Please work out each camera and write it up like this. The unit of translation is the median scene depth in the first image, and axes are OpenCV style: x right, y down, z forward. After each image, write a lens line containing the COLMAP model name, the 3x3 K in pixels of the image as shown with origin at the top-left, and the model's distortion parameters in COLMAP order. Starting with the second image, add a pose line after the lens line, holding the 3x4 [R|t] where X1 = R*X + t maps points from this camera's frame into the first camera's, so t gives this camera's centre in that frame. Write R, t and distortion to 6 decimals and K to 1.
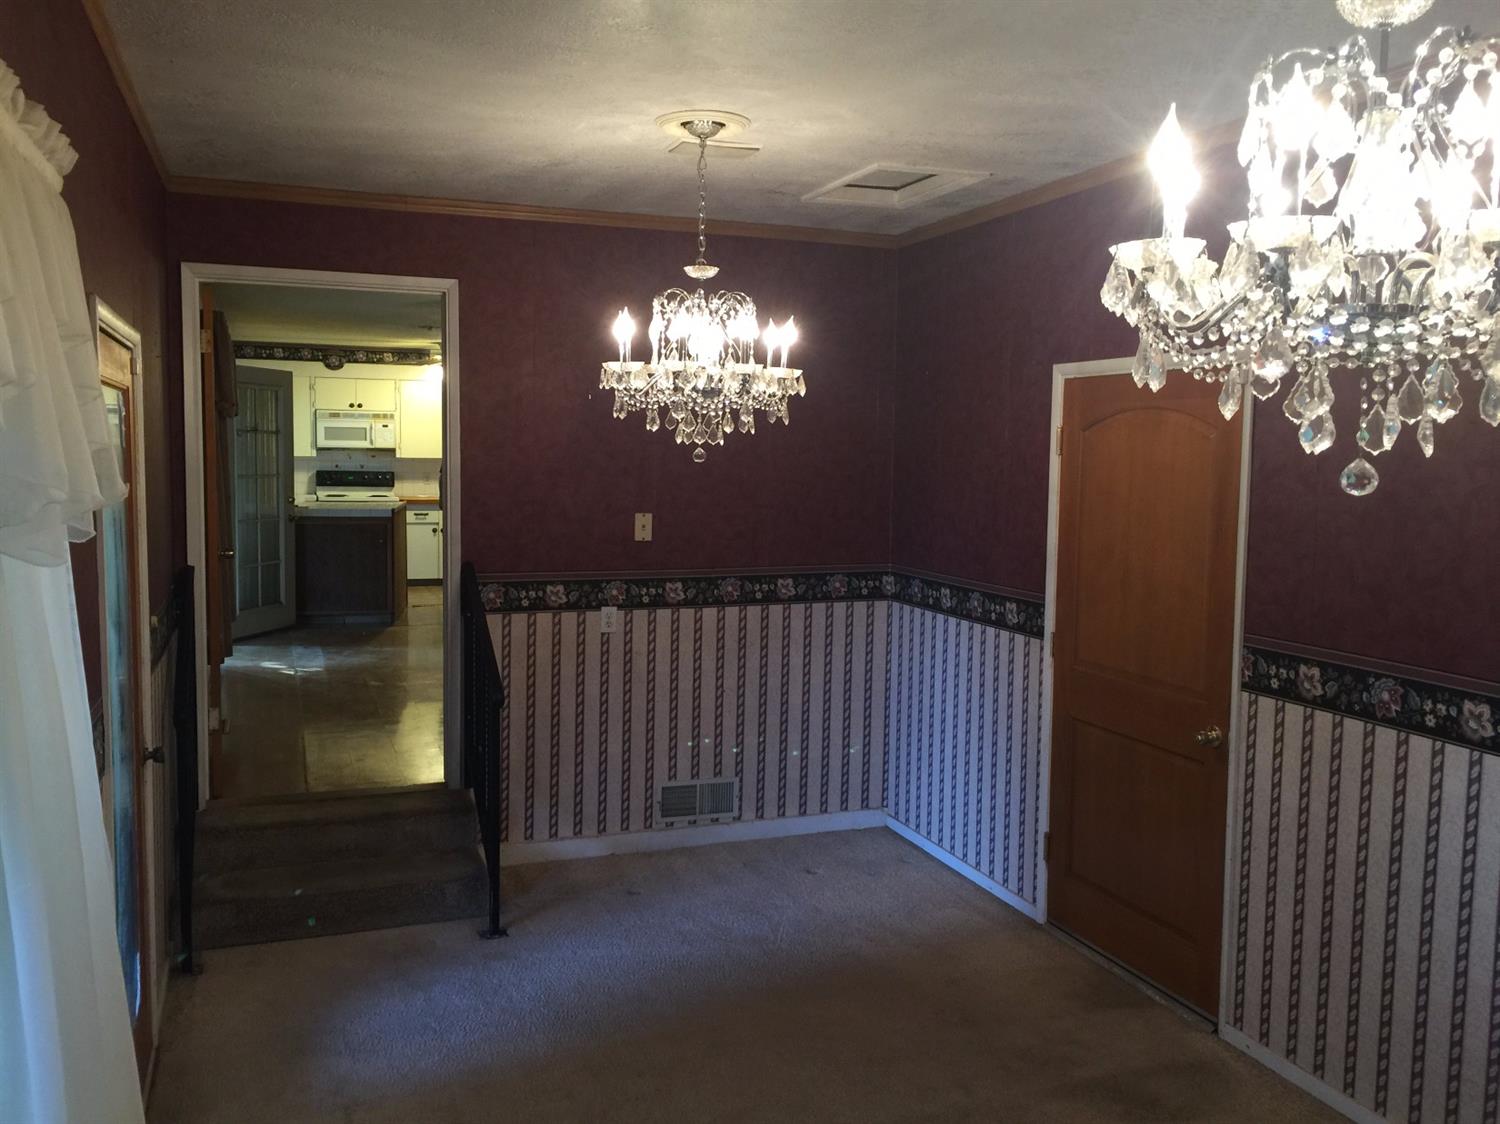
lens RADIAL K [[1284.8, 0, 754.6], [0, 1284.8, 565.8], [0, 0, 1]] dist [0.010927, 0.002247]
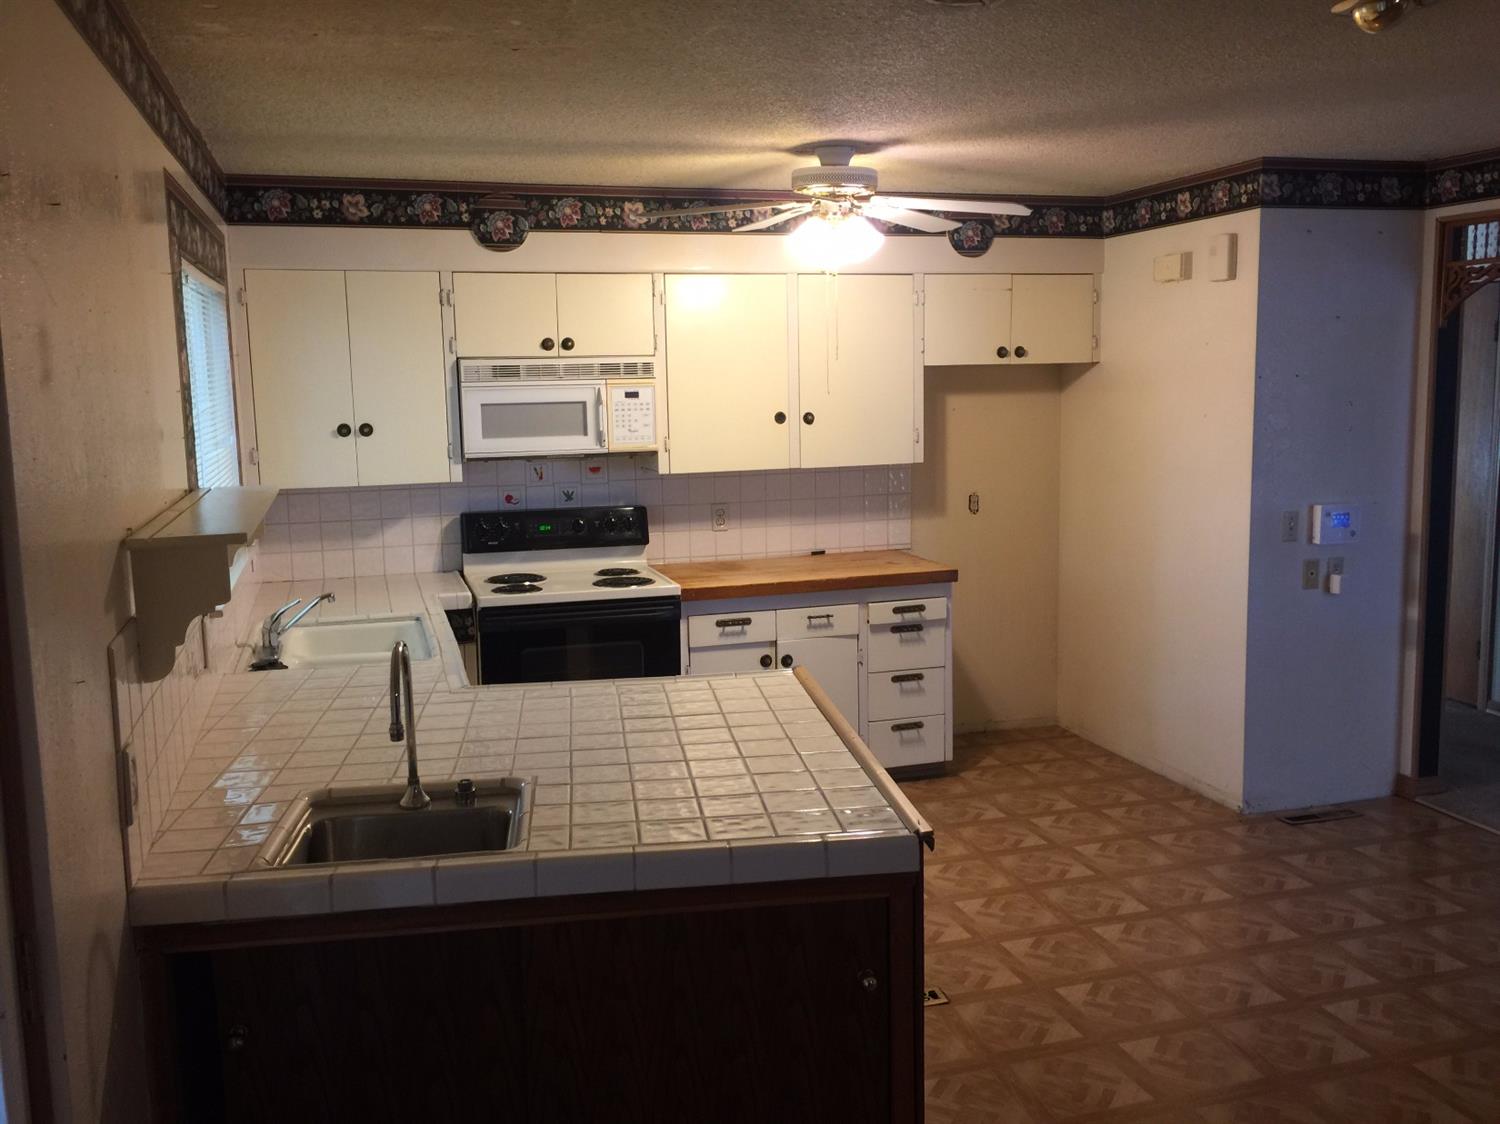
lens RADIAL K [[1284.8, 0, 748.4], [0, 1284.8, 560.2], [0, 0, 1]] dist [0.010927, 0.002247]
pose [[0.997710, -0.023937, -0.063261, -0.230178], [0.027010, 0.998474, 0.048172, -0.076998], [0.062012, -0.049770, 0.996834, 0.617637]]
